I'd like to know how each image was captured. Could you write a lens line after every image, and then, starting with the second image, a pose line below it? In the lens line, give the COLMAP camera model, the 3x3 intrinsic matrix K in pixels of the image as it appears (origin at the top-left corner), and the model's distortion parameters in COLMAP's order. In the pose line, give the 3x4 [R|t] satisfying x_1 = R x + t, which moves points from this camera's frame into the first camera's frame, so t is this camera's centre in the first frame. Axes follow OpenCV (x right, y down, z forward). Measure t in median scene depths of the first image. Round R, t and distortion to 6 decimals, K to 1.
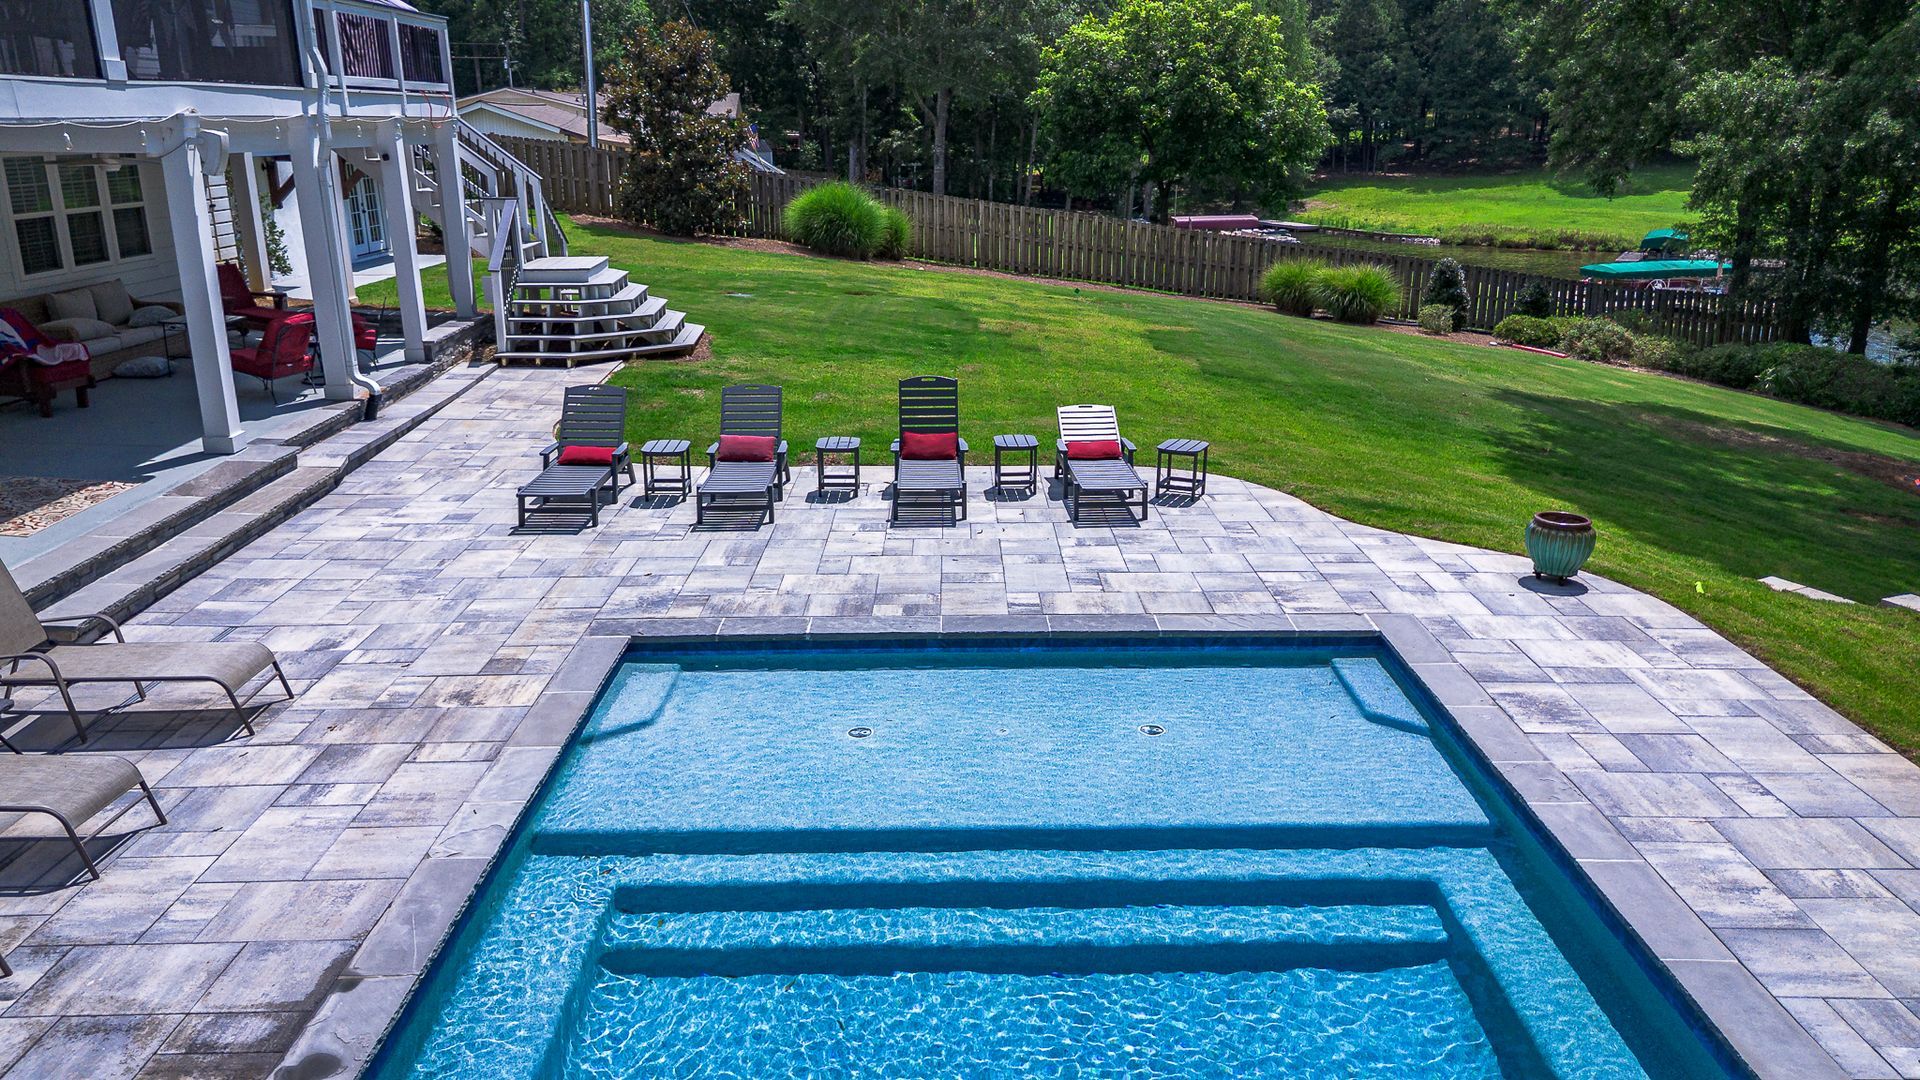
lens RADIAL K [[1362.7, 0, 961.5], [0, 1362.7, 540.3], [0, 0, 1]] dist [0.068141, -0.074833]
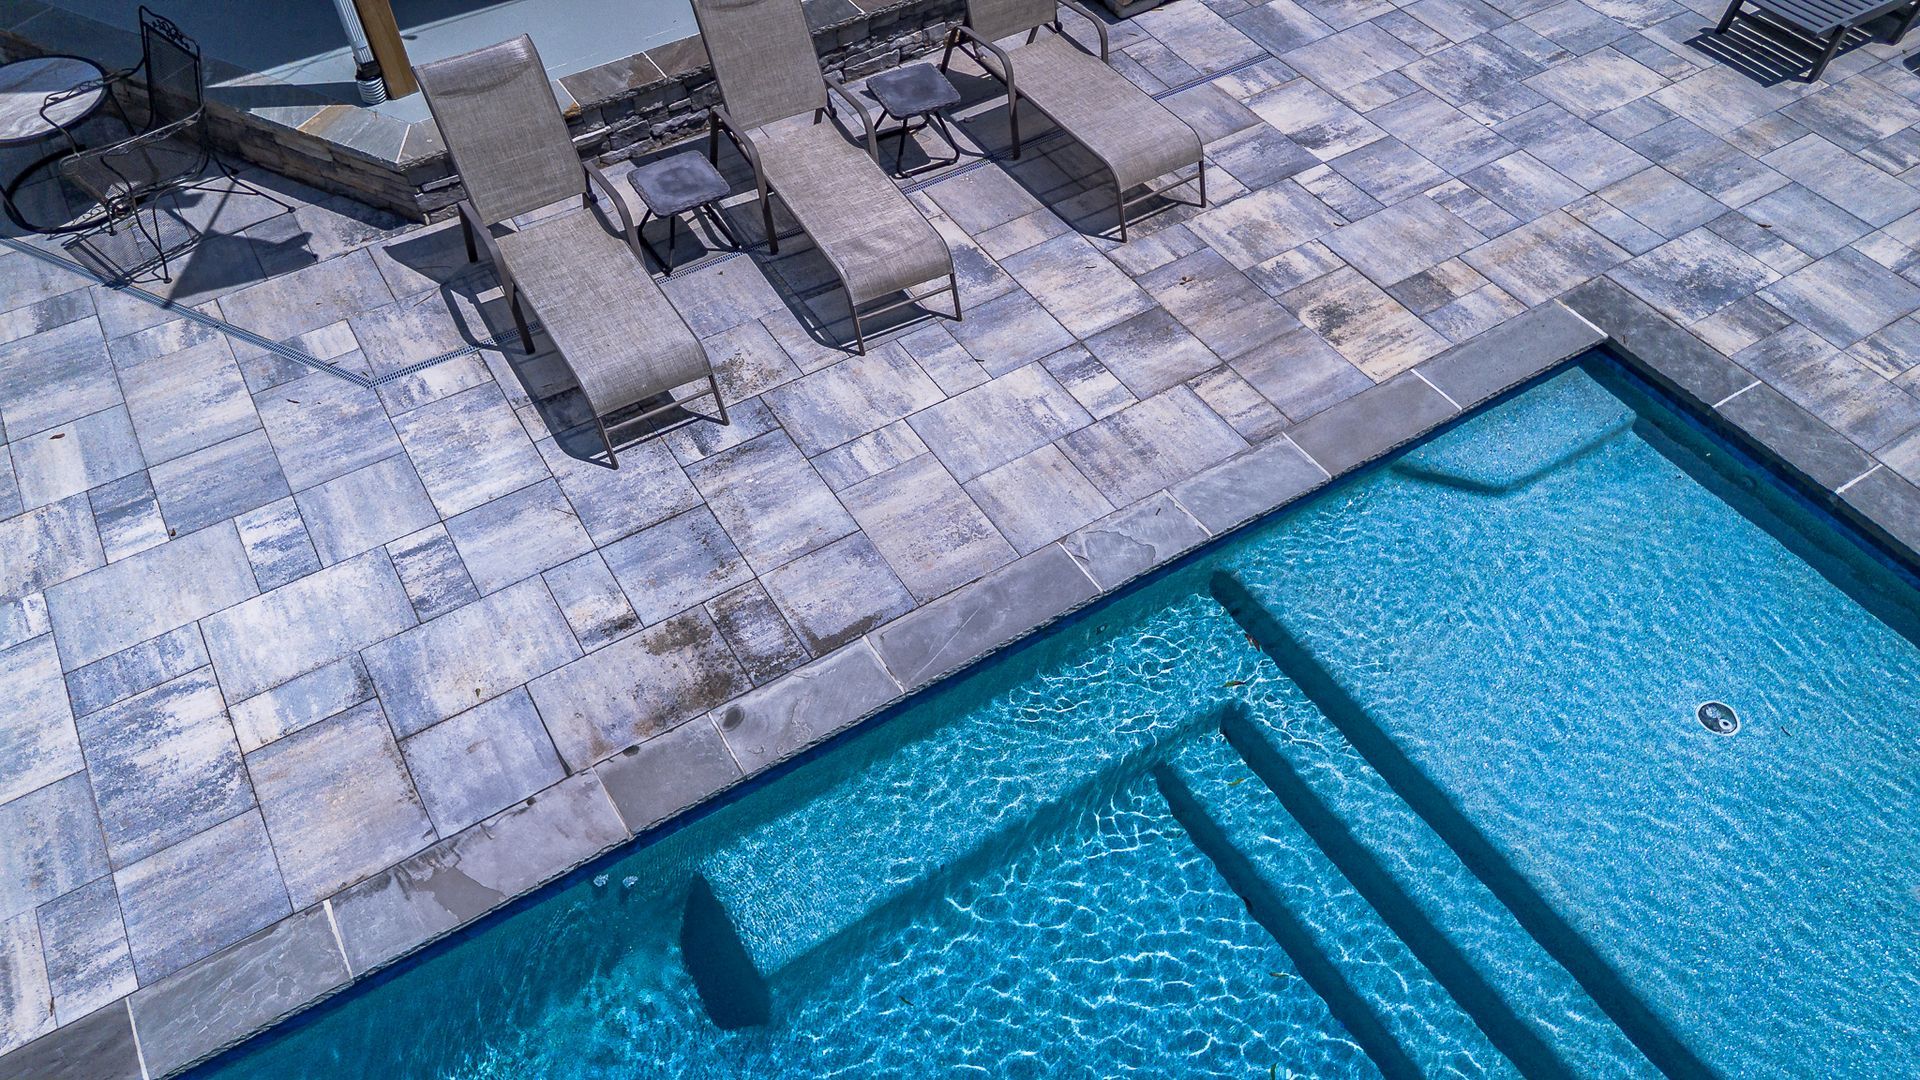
lens RADIAL K [[1362.7, 0, 961.3], [0, 1362.7, 543.5], [0, 0, 1]] dist [0.068141, -0.074833]
pose [[0.520031, 0.652710, -0.550942, 0.035088], [-0.249538, 0.732977, 0.632832, -0.184281], [0.816883, -0.191611, 0.544047, 0.289490]]
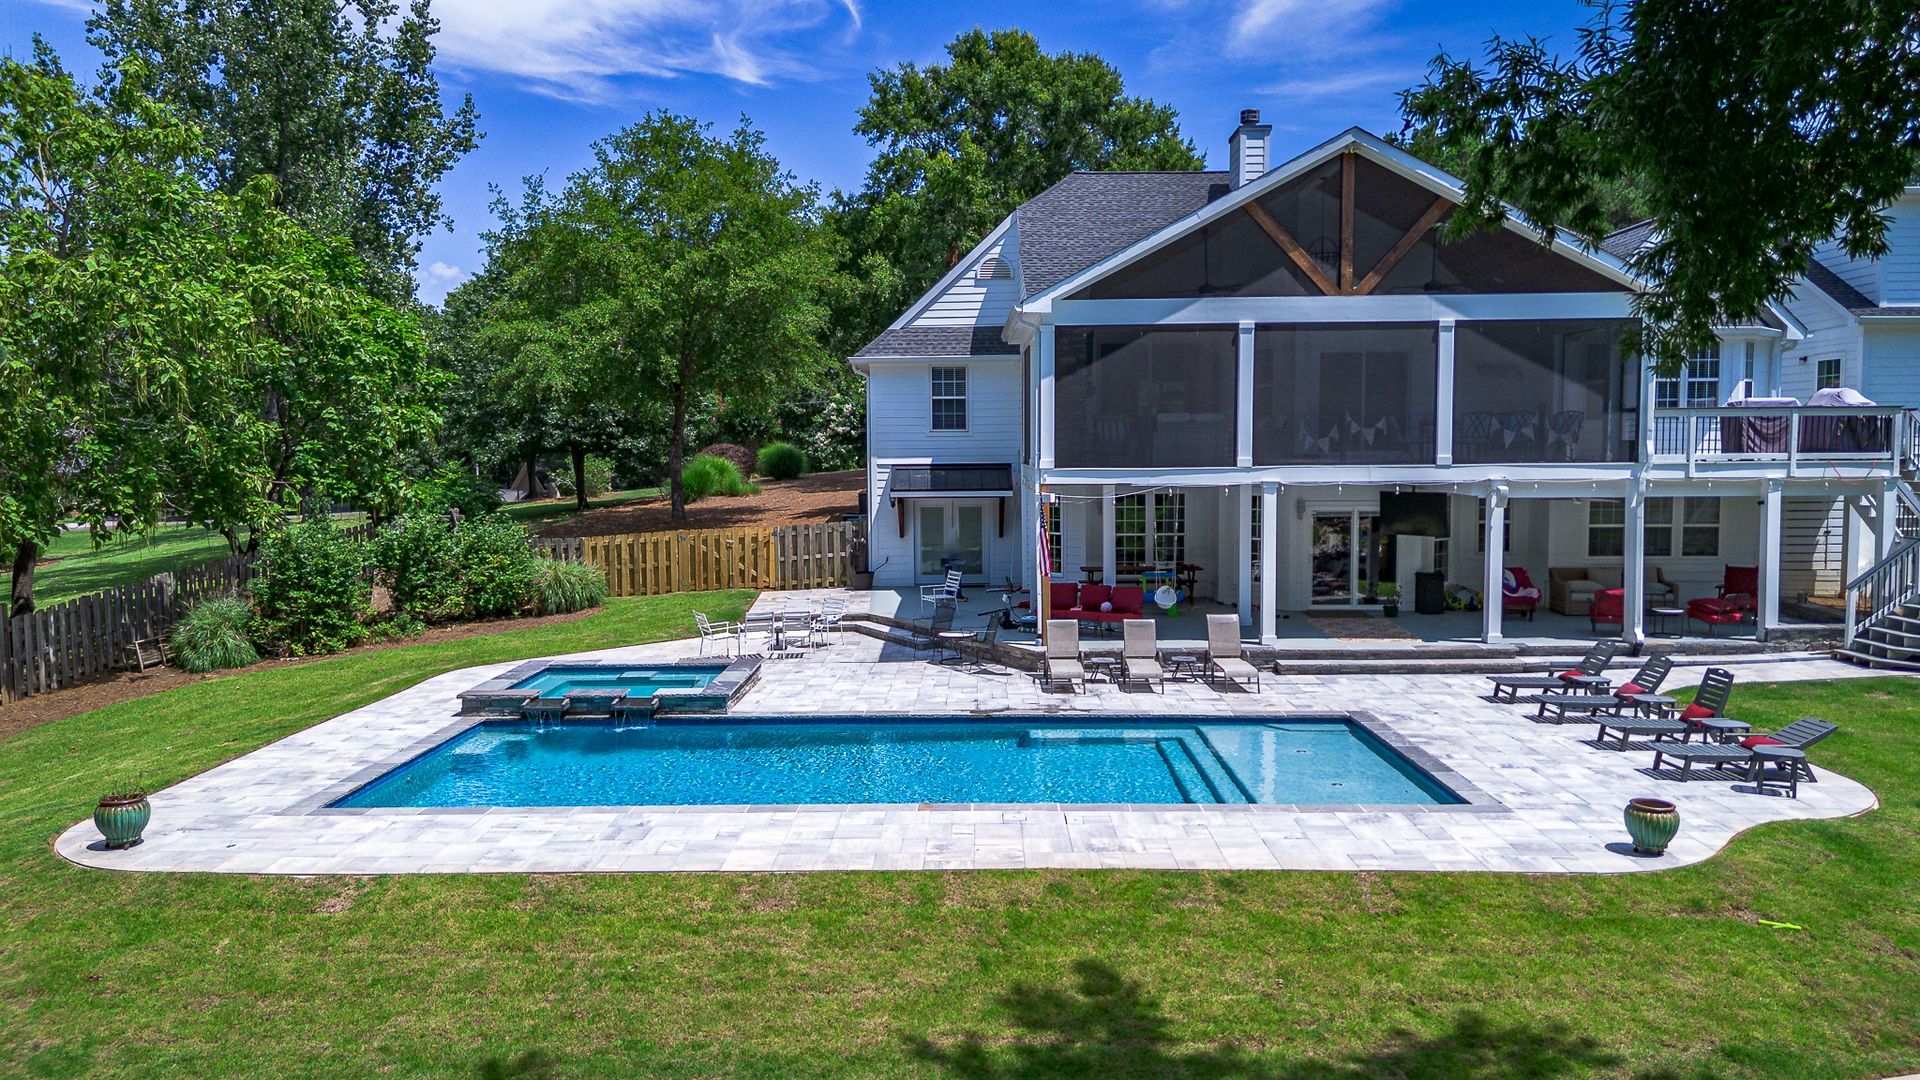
lens RADIAL K [[1362.7, 0, 958.8], [0, 1362.7, 536.2], [0, 0, 1]] dist [0.068141, -0.074833]
pose [[-0.026592, 0.068261, -0.997313, 1.677245], [-0.287475, 0.955000, 0.073030, -0.158516], [0.957419, 0.288644, -0.005772, 0.290067]]
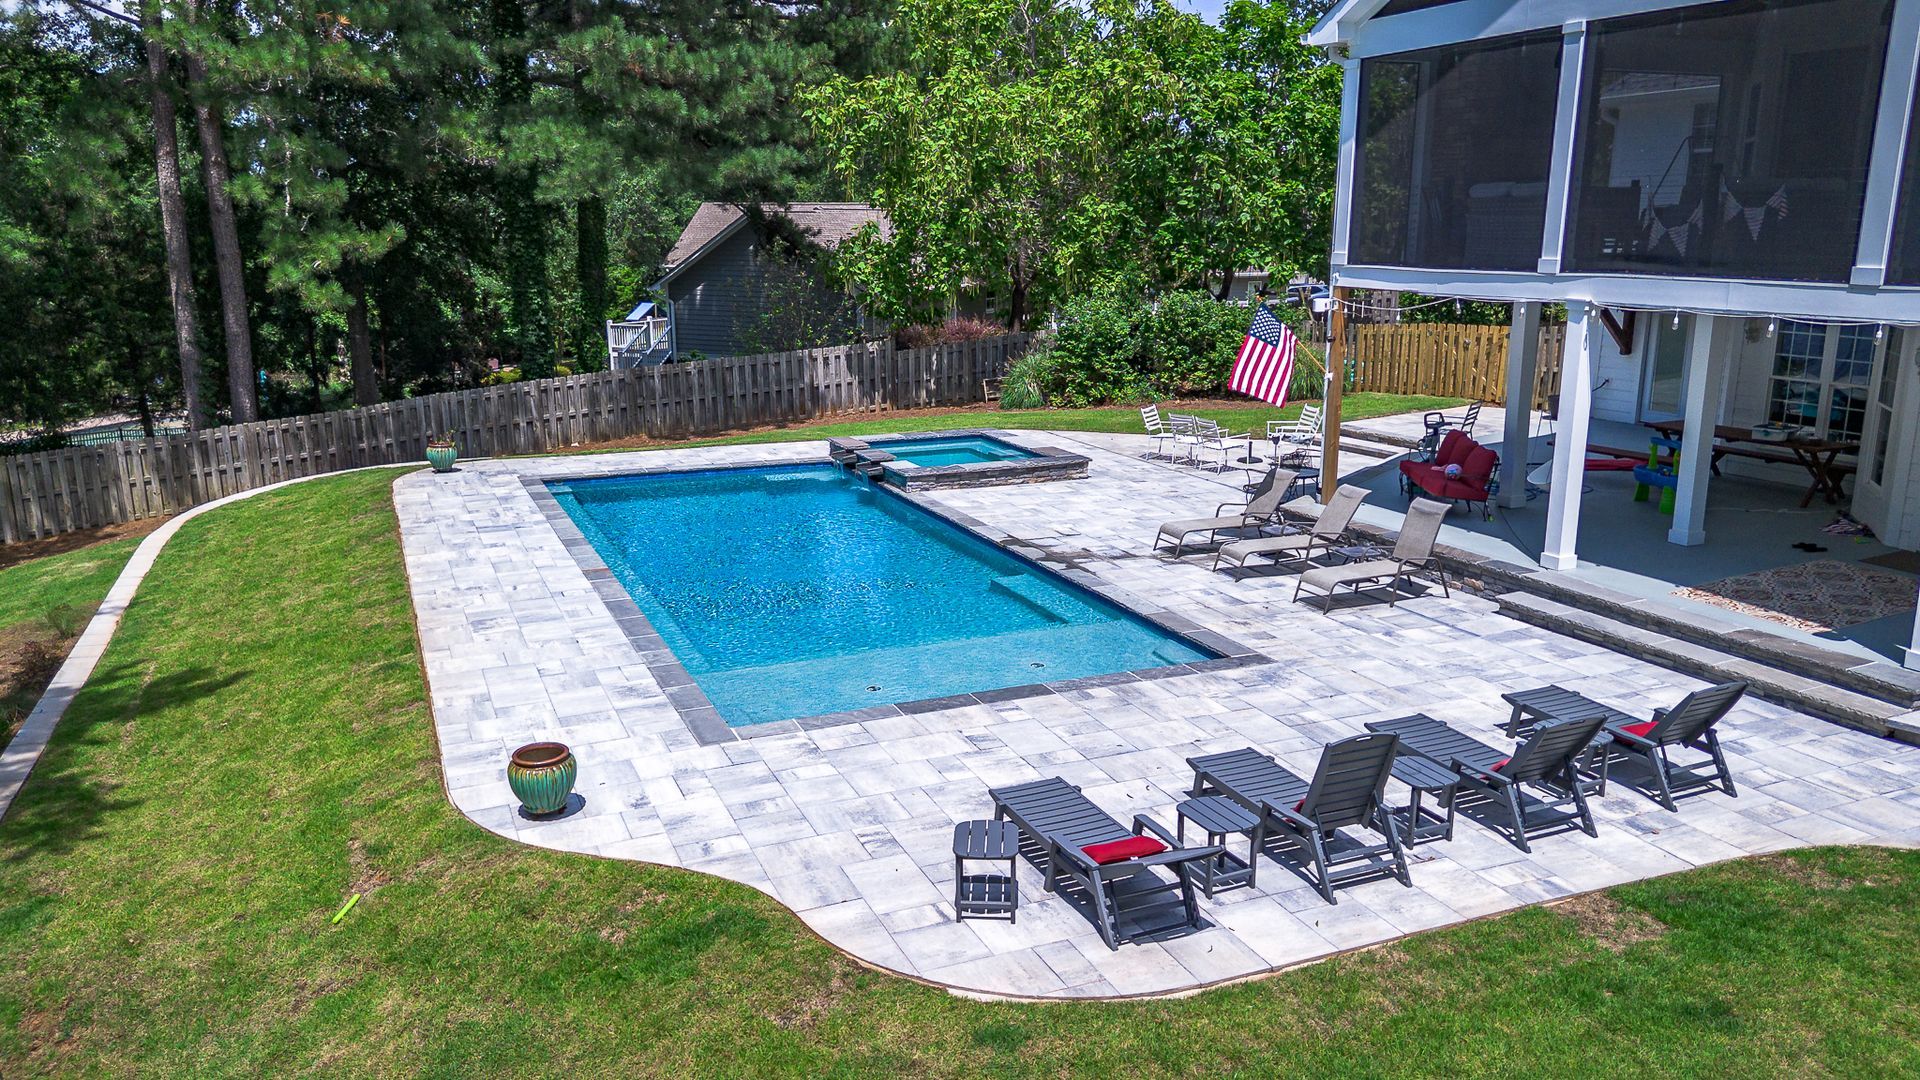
lens RADIAL K [[1362.7, 0, 947.6], [0, 1362.7, 565.0], [0, 0, 1]] dist [0.068141, -0.074833]
pose [[-0.924961, 0.097721, -0.367285, 0.491938], [-0.106381, 0.861185, 0.497035, -0.614951], [0.364871, 0.498810, -0.786167, 1.724774]]
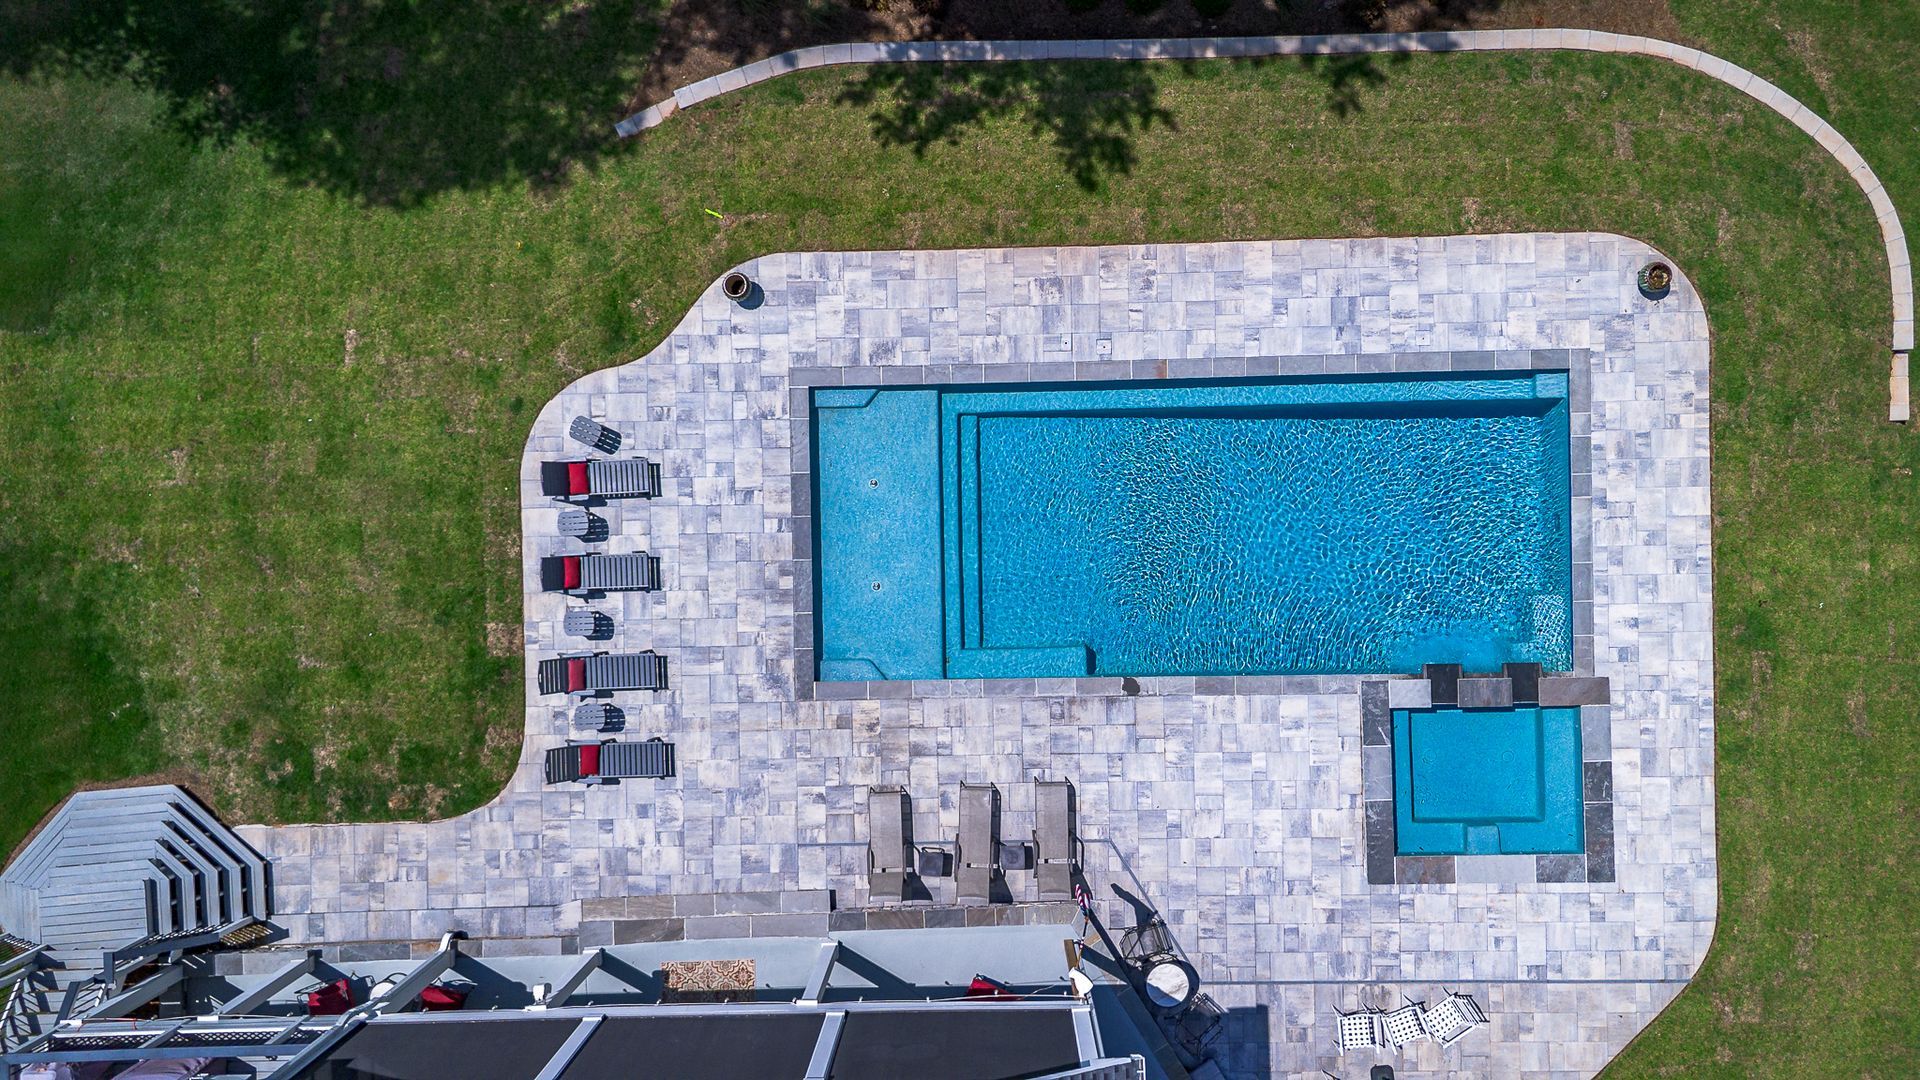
lens RADIAL K [[1362.7, 0, 954.9], [0, 1362.7, 535.2], [0, 0, 1]] dist [0.068141, -0.074833]
pose [[-0.009565, -0.999938, -0.005722, 0.036708], [0.309155, -0.008399, 0.950975, -1.949187], [-0.950964, 0.007327, 0.309216, -0.026687]]
